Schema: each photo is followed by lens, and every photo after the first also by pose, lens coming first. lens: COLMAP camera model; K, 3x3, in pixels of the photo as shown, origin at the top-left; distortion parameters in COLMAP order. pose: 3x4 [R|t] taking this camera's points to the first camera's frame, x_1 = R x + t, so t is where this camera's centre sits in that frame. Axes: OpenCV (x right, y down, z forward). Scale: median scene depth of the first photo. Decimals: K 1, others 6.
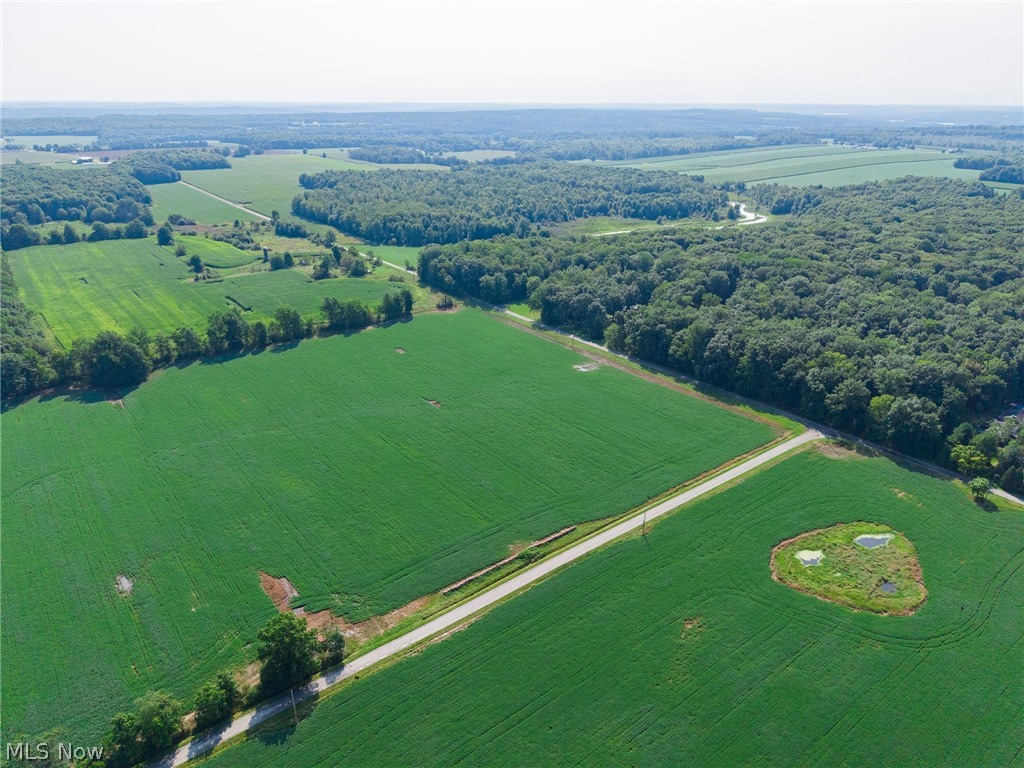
lens RADIAL K [[683.7, 0, 512.0], [0, 683.7, 384.0], [0, 0, 1]] dist [0.037101, -0.039963]
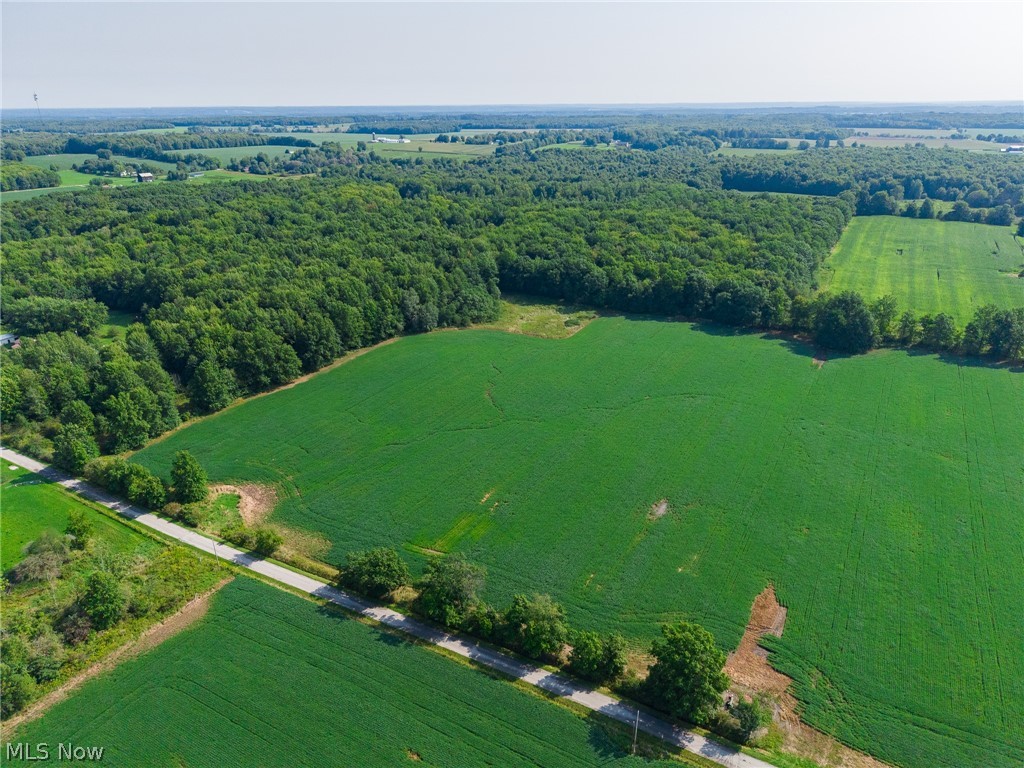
lens RADIAL K [[683.7, 0, 512.0], [0, 683.7, 384.0], [0, 0, 1]] dist [0.037101, -0.039963]
pose [[0.387226, 0.345807, -0.854677, 0.062111], [-0.345734, 0.913815, 0.213094, -0.001425], [0.854707, 0.212976, 0.473411, 0.176052]]
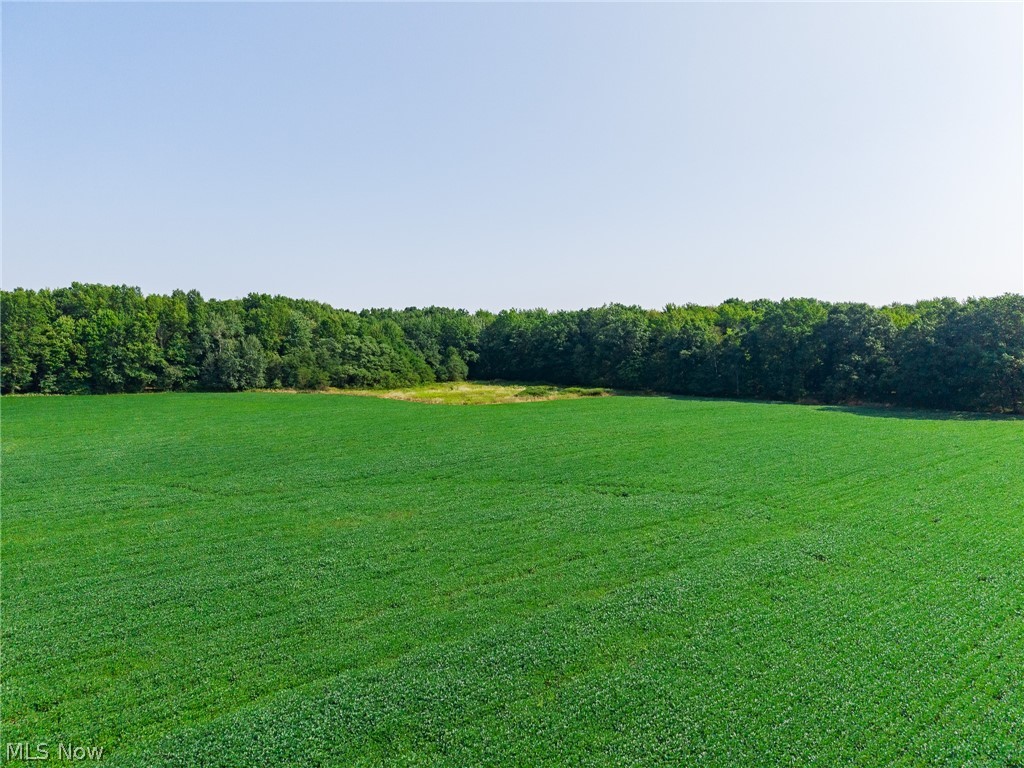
lens RADIAL K [[656.5, 0, 521.2], [0, 656.5, 401.1], [0, 0, 1]] dist [0.036405, -0.091362]
pose [[0.058008, 0.066550, -0.996095, -0.336085], [-0.384346, 0.922355, 0.039241, 0.083308], [0.921365, 0.380570, 0.079082, 0.632849]]
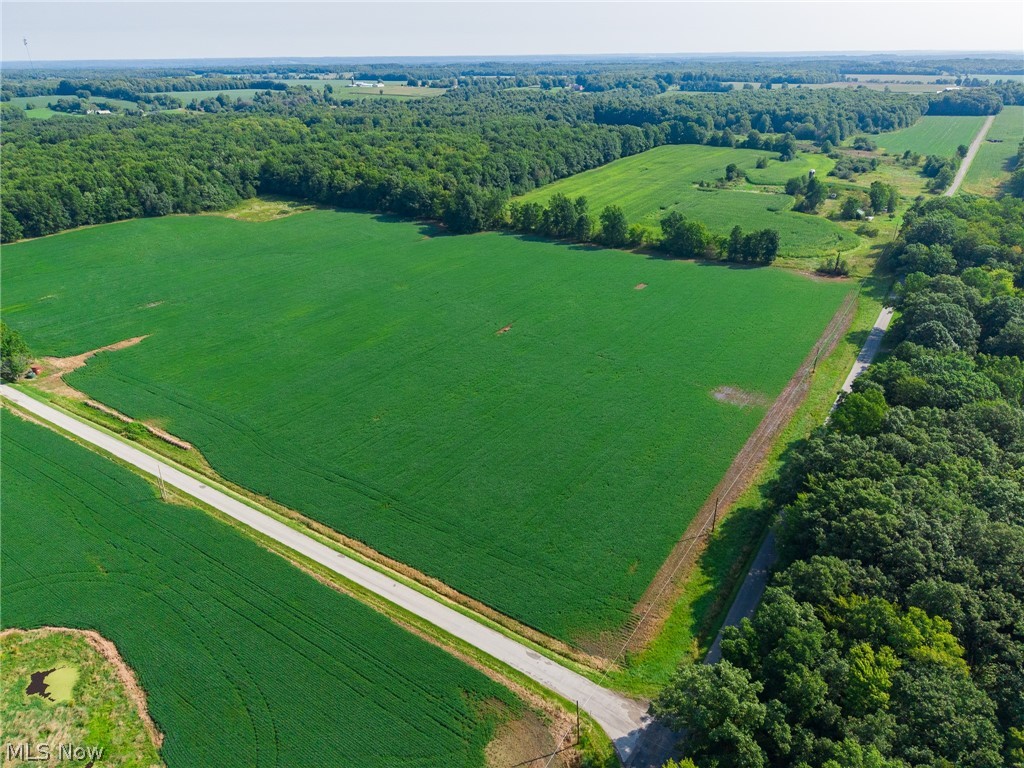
lens RADIAL K [[683.7, 0, 512.0], [0, 683.7, 384.0], [0, 0, 1]] dist [0.037101, -0.039963]
pose [[0.313367, 0.407013, -0.857987, 0.501116], [-0.353726, 0.888504, 0.292297, -0.125550], [0.881294, 0.211896, 0.422399, 0.580358]]
